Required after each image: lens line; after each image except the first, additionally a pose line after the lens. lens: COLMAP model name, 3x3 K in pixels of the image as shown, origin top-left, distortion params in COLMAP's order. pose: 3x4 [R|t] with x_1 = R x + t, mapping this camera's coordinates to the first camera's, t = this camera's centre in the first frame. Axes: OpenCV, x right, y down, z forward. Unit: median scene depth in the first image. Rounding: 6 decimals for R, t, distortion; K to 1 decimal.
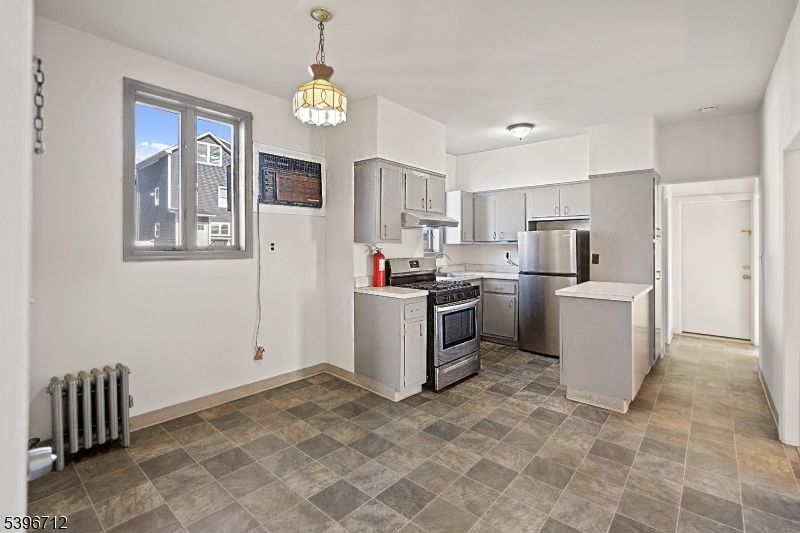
lens RADIAL K [[365.0, 0, 395.4], [0, 365.0, 244.3], [0, 0, 1]] dist [0.000615, 0.000614]
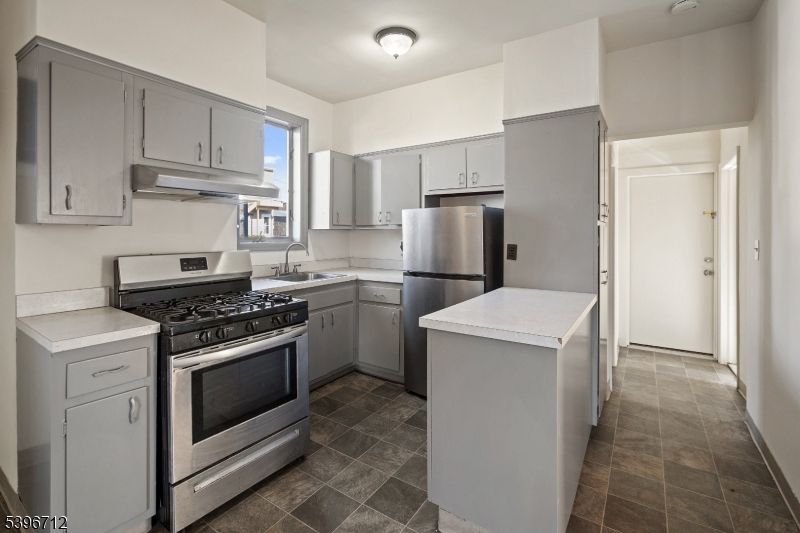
lens RADIAL K [[365.0, 0, 392.8], [0, 365.0, 236.5], [0, 0, 1]] dist [0.000615, 0.000614]
pose [[0.993820, -0.001339, 0.110999, 0.269342], [0.000207, 0.999948, 0.010212, 0.006706], [-0.111007, -0.010126, 0.993768, 0.390052]]
